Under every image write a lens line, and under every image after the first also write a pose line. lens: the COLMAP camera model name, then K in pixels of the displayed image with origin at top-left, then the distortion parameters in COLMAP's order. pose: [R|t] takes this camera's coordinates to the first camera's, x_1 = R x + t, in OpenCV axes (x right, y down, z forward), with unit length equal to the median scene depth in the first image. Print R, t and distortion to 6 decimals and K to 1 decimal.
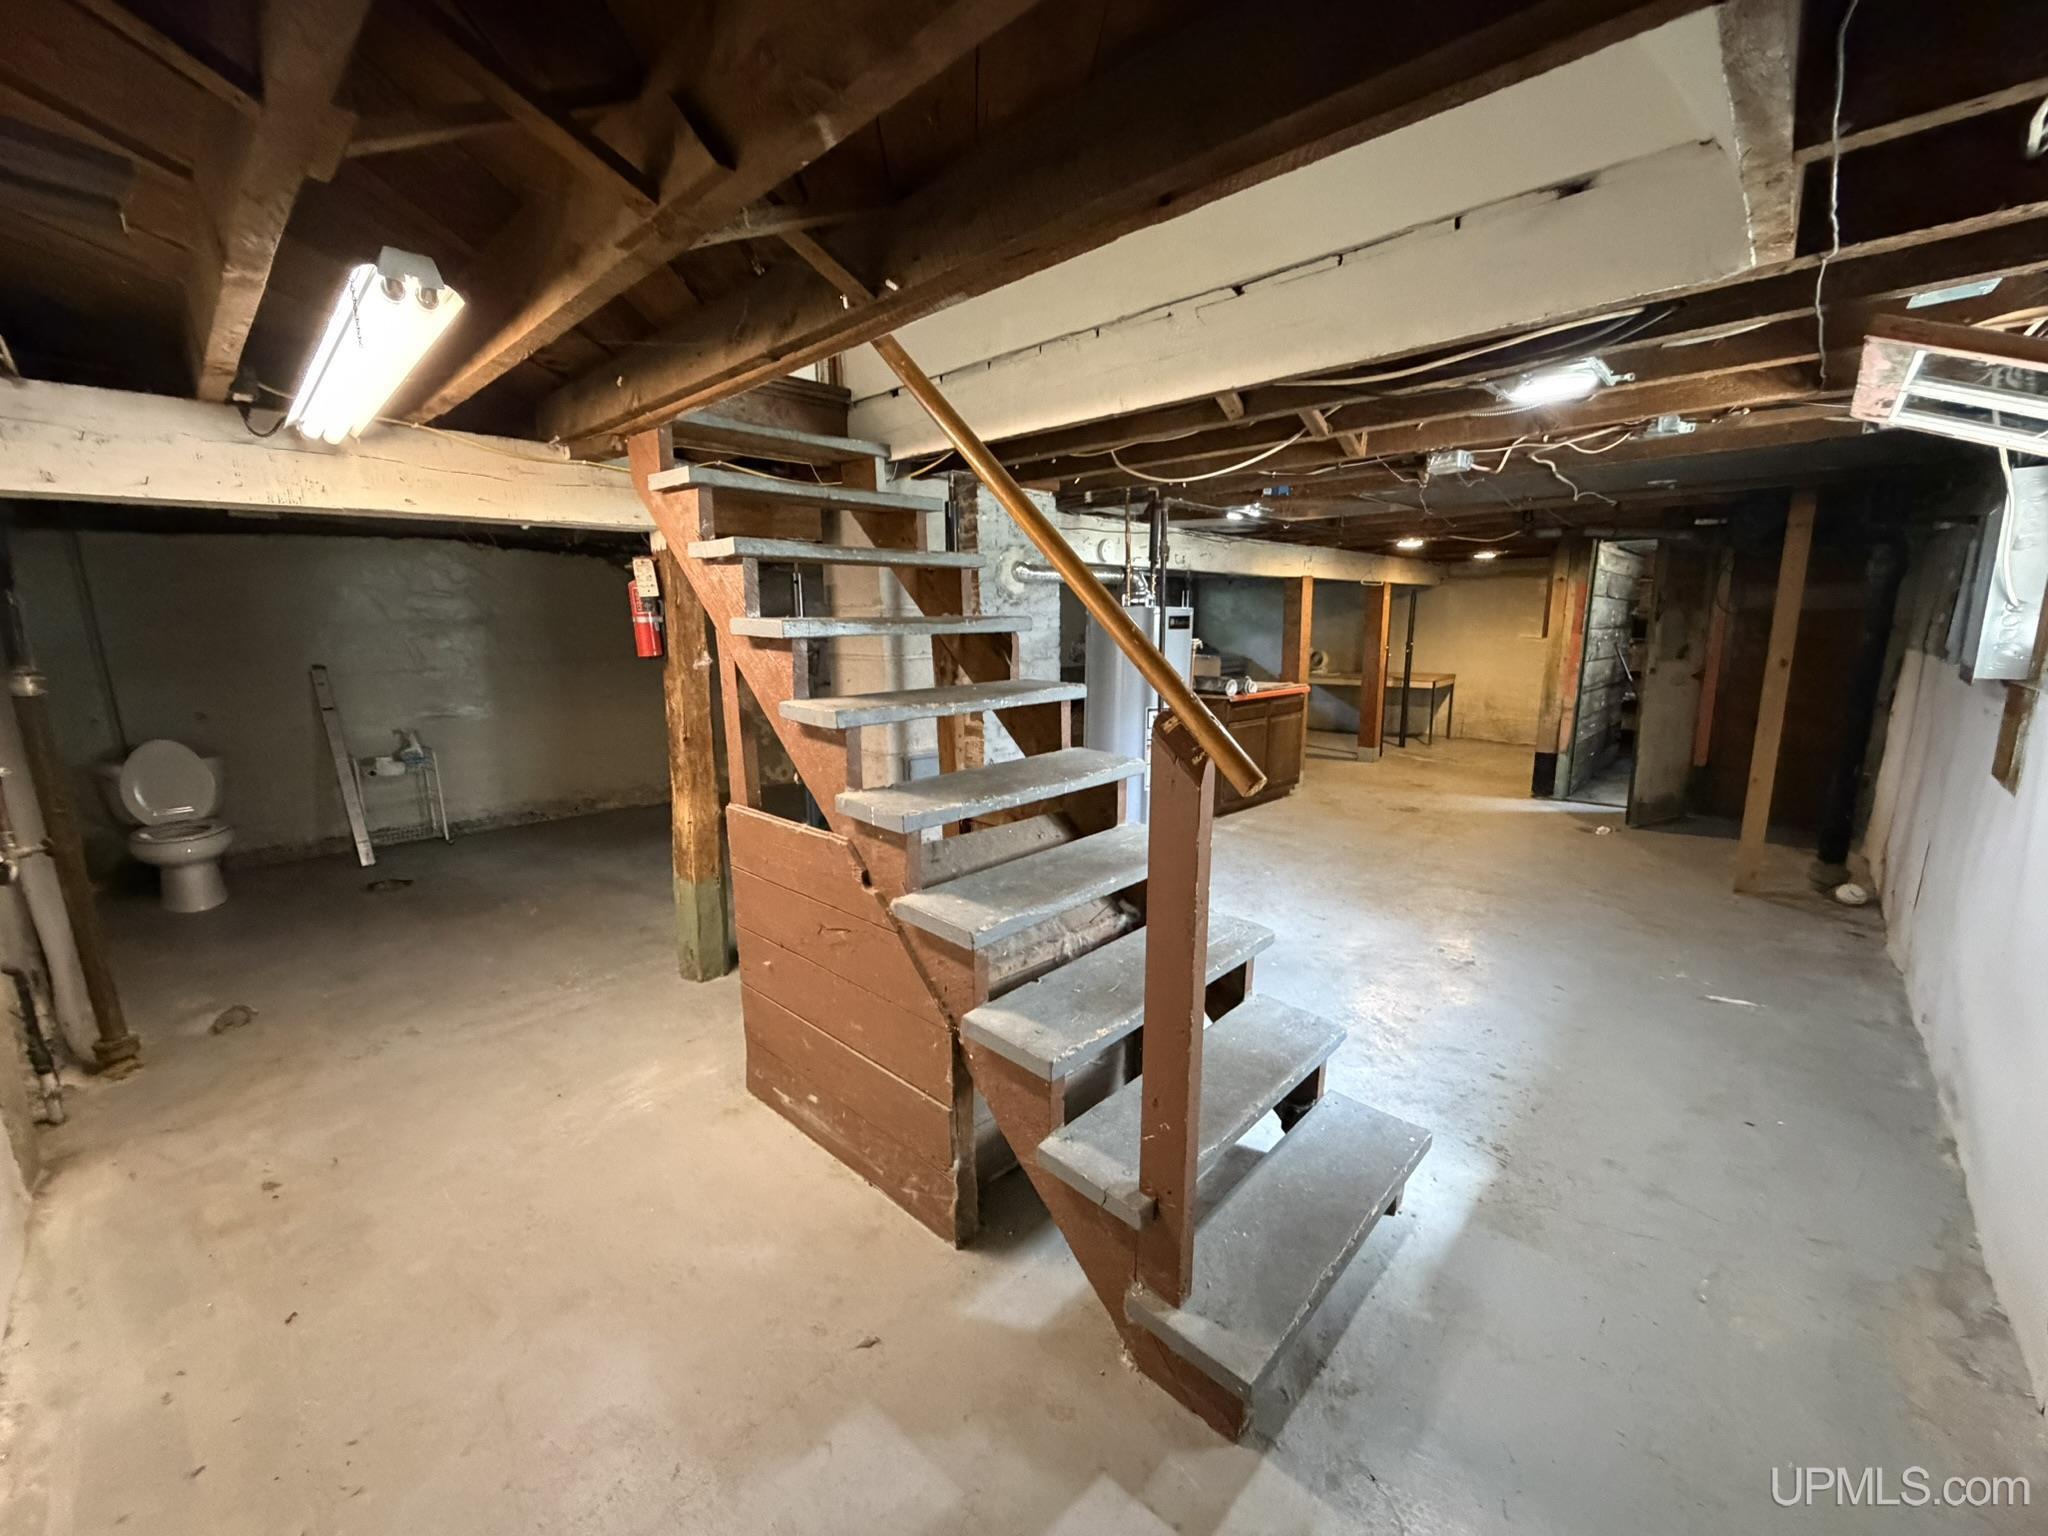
lens RADIAL K [[816.3, 0, 1030.8], [0, 816.3, 770.7], [0, 0, 1]] dist [-0.000959, 0.000021]
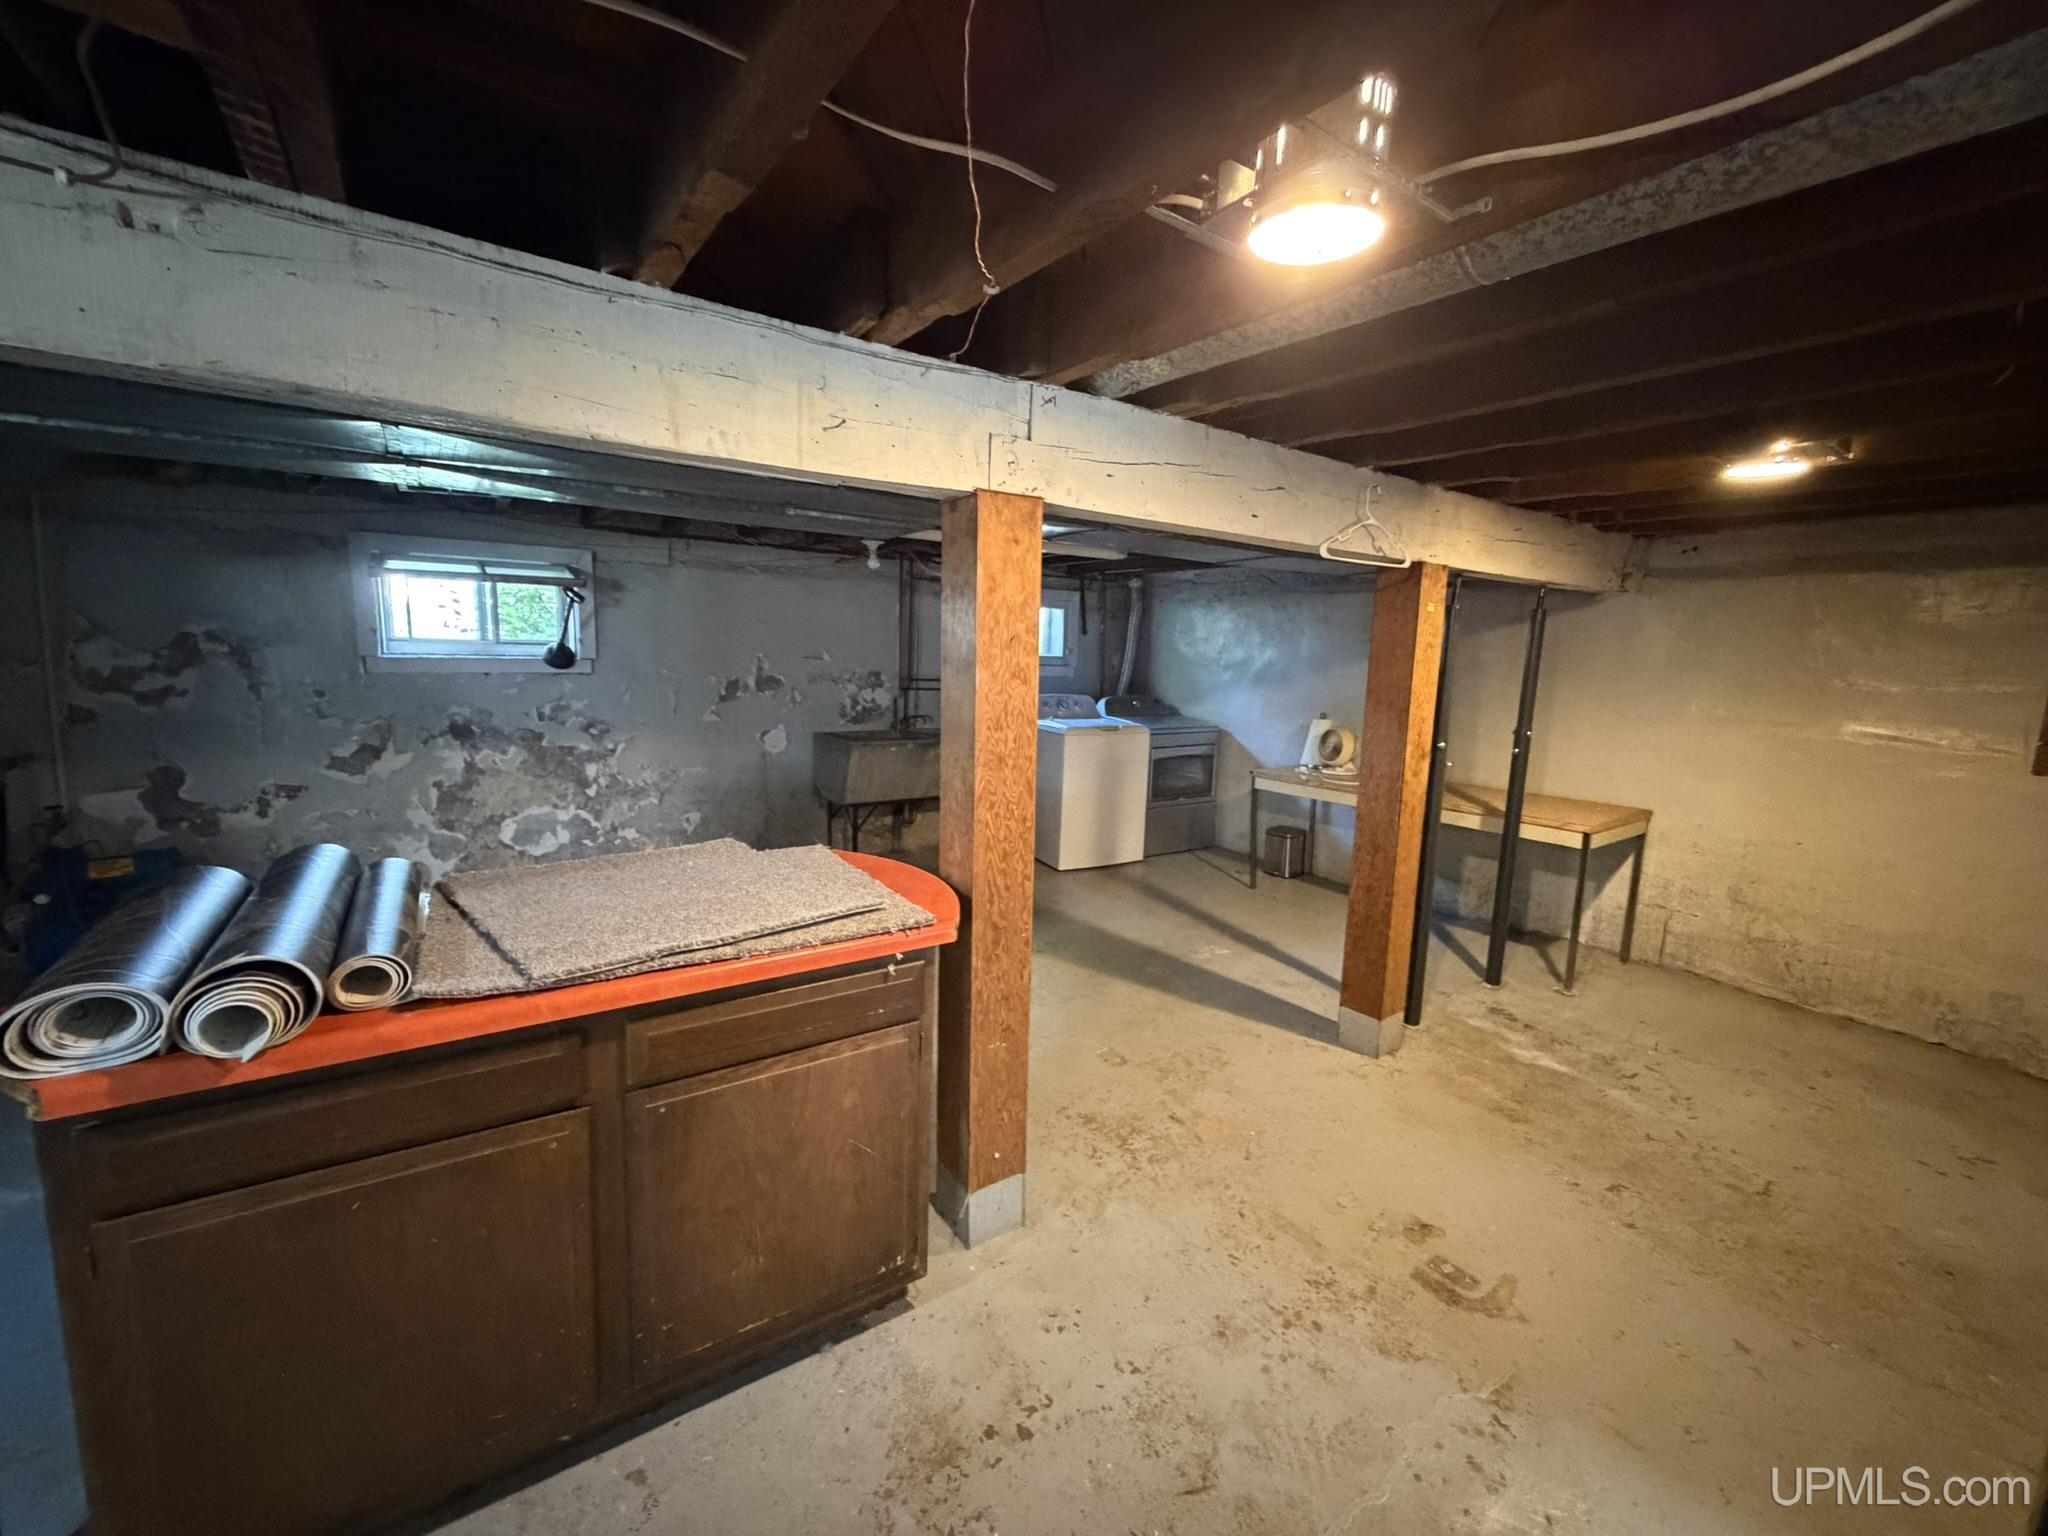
lens RADIAL K [[816.3, 0, 1014.6], [0, 816.3, 767.8], [0, 0, 1]] dist [-0.000959, 0.000021]
pose [[0.975719, 0.070802, -0.207266, 0.294141], [-0.076753, 0.996833, -0.020806, -0.107745], [0.205136, 0.036209, 0.978063, 0.537100]]
